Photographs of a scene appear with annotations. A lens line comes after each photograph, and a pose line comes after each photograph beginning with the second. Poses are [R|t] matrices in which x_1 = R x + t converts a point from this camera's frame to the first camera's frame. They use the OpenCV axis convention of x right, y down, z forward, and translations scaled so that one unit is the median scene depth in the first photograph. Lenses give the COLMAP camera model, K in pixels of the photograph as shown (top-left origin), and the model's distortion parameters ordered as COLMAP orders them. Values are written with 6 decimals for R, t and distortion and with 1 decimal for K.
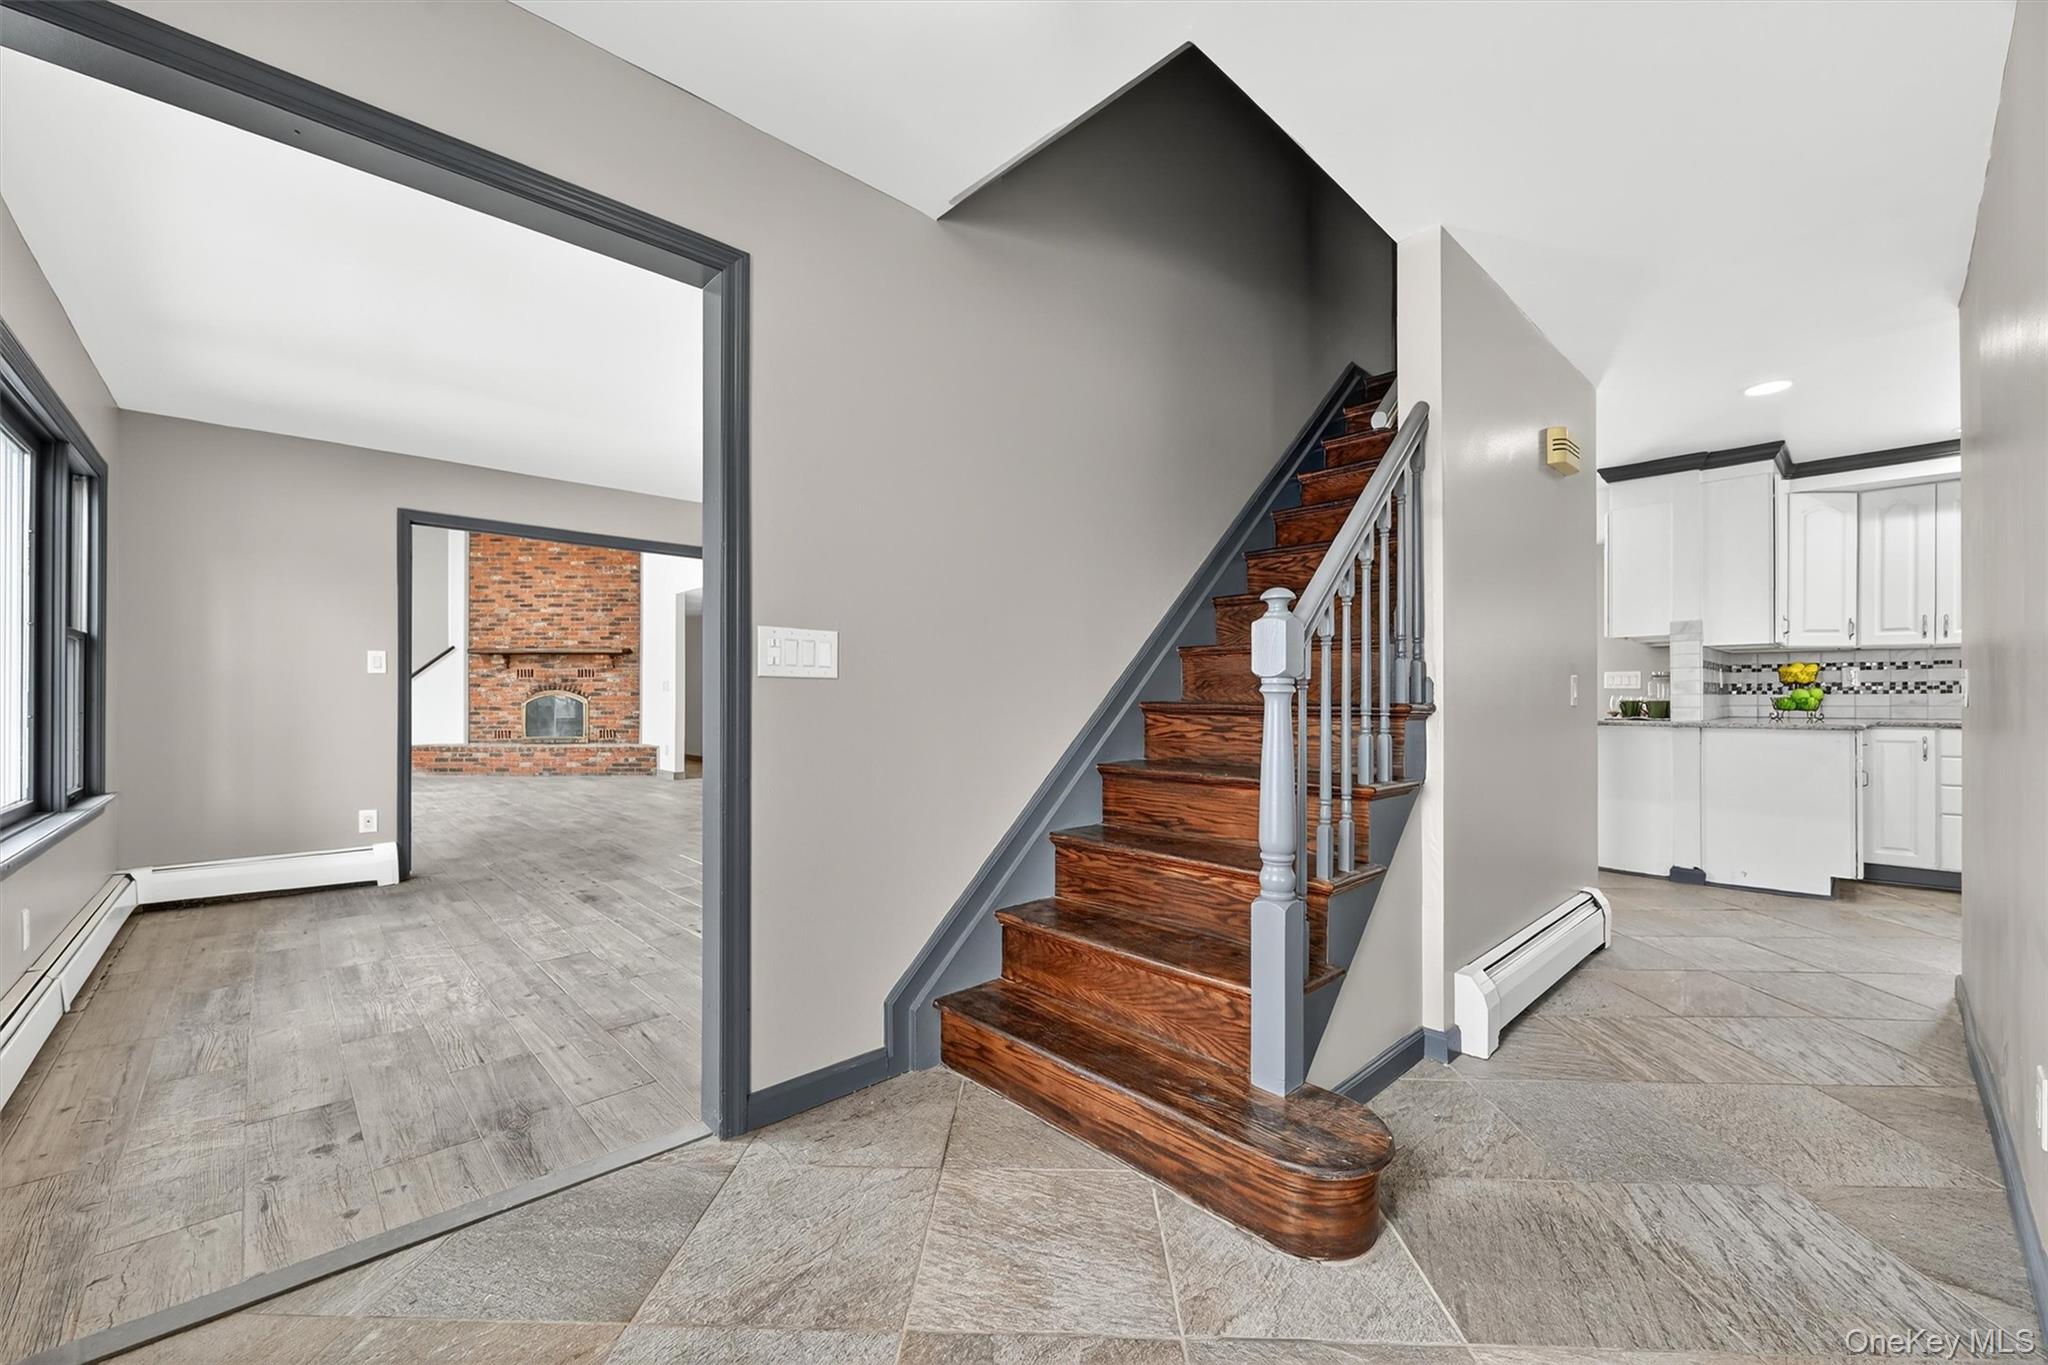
lens RADIAL K [[815.0, 0, 1029.6], [0, 815.0, 691.8], [0, 0, 1]] dist [0.000413, -0.000103]
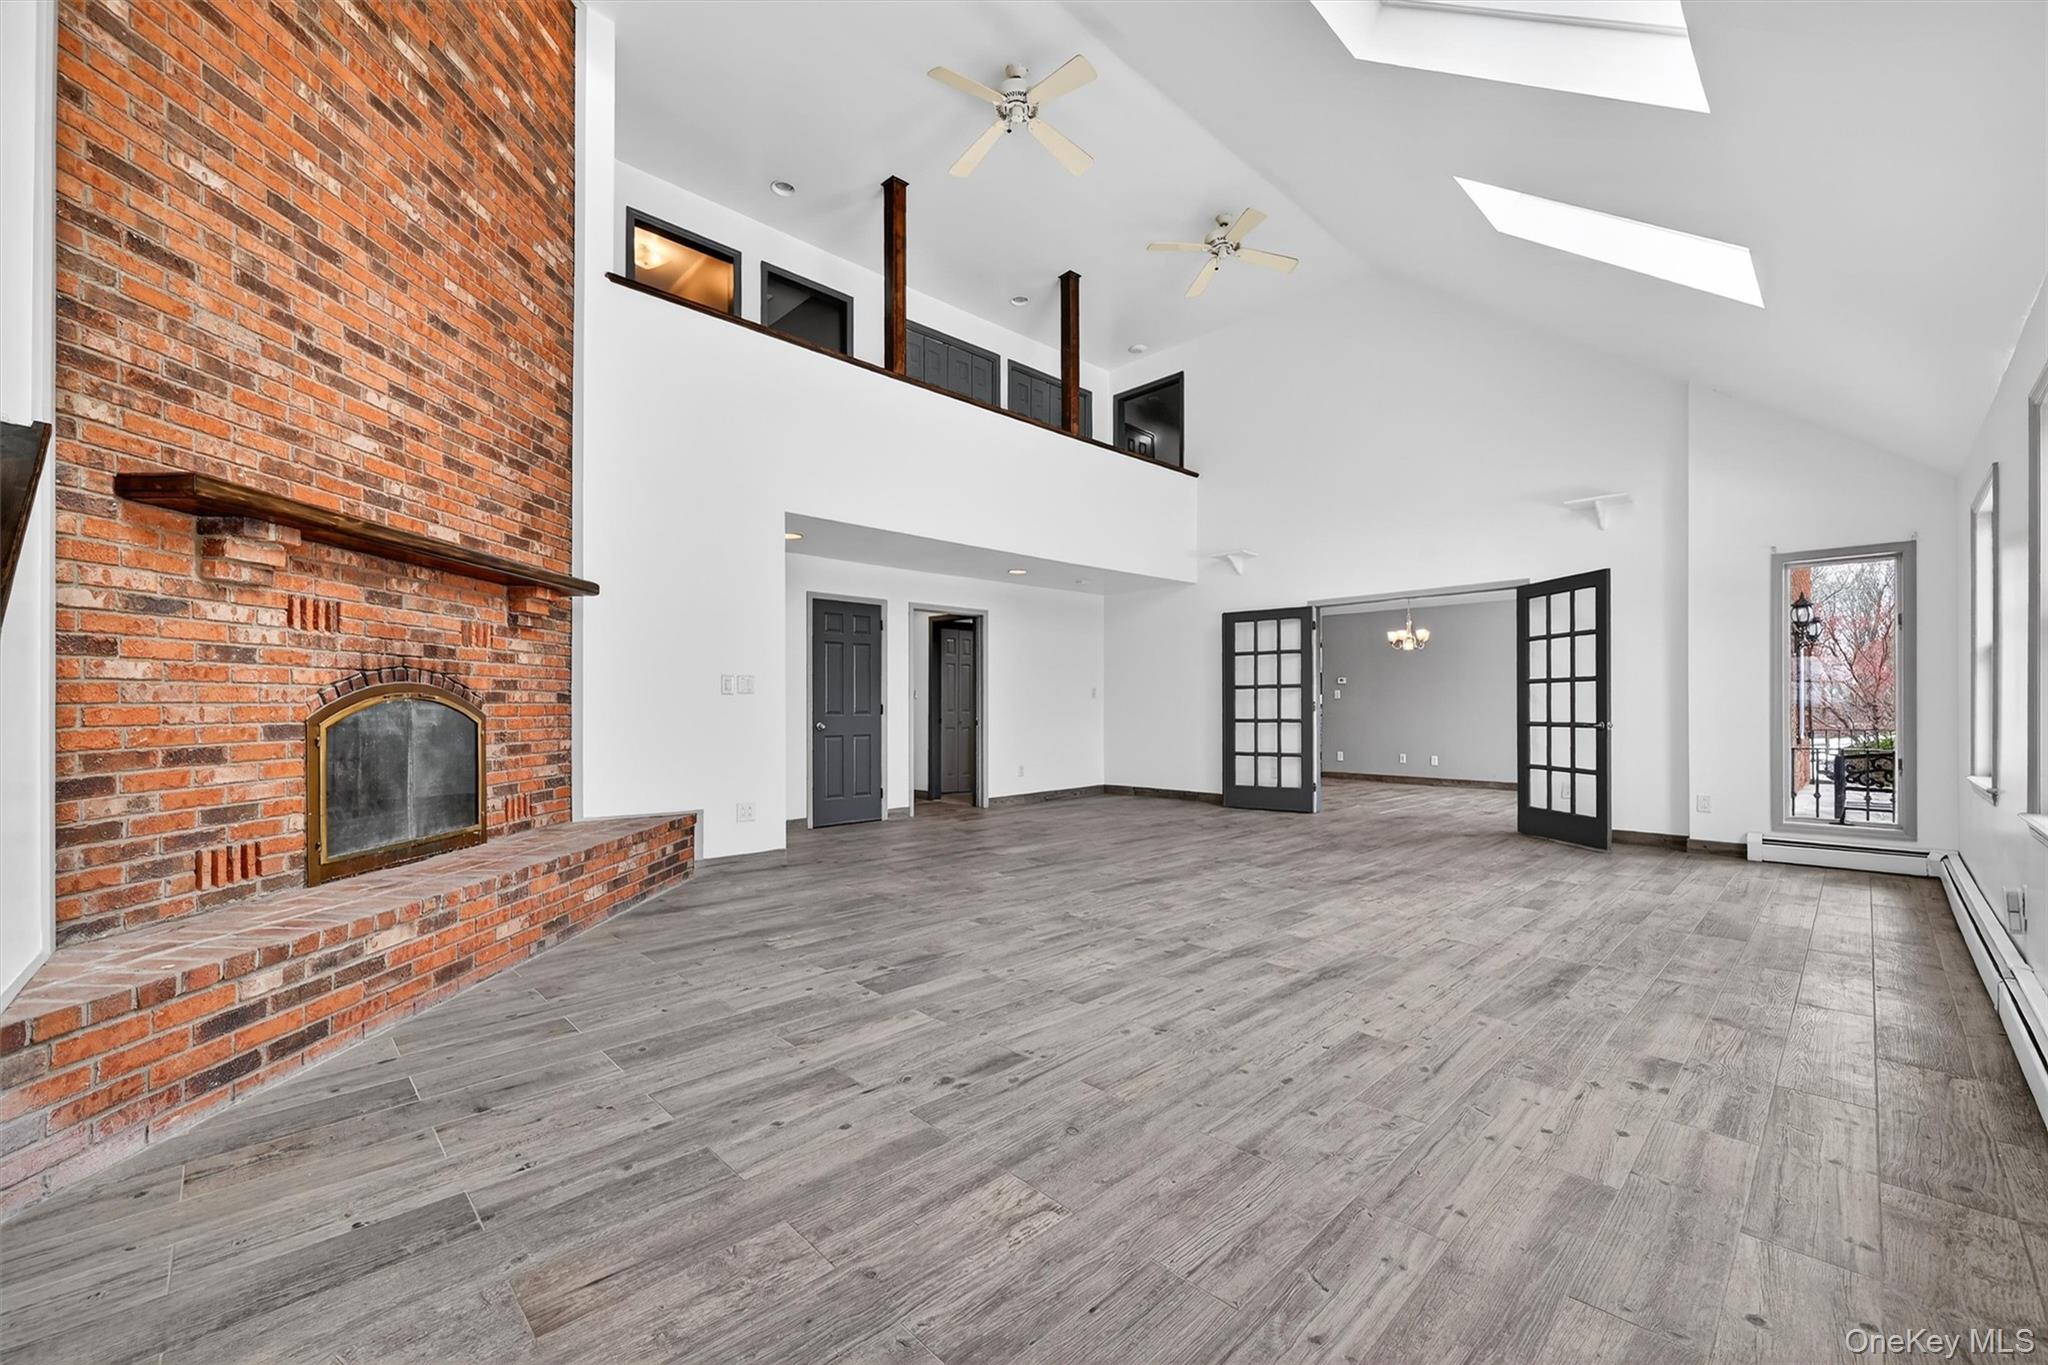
lens RADIAL K [[815.0, 0, 1029.5], [0, 815.0, 700.1], [0, 0, 1]] dist [0.000413, -0.000103]
pose [[-0.000718, 0.009100, 0.999958, -0.879780], [-0.004966, 0.999946, -0.009103, 0.006305], [-0.999987, -0.004972, -0.000673, 0.771882]]
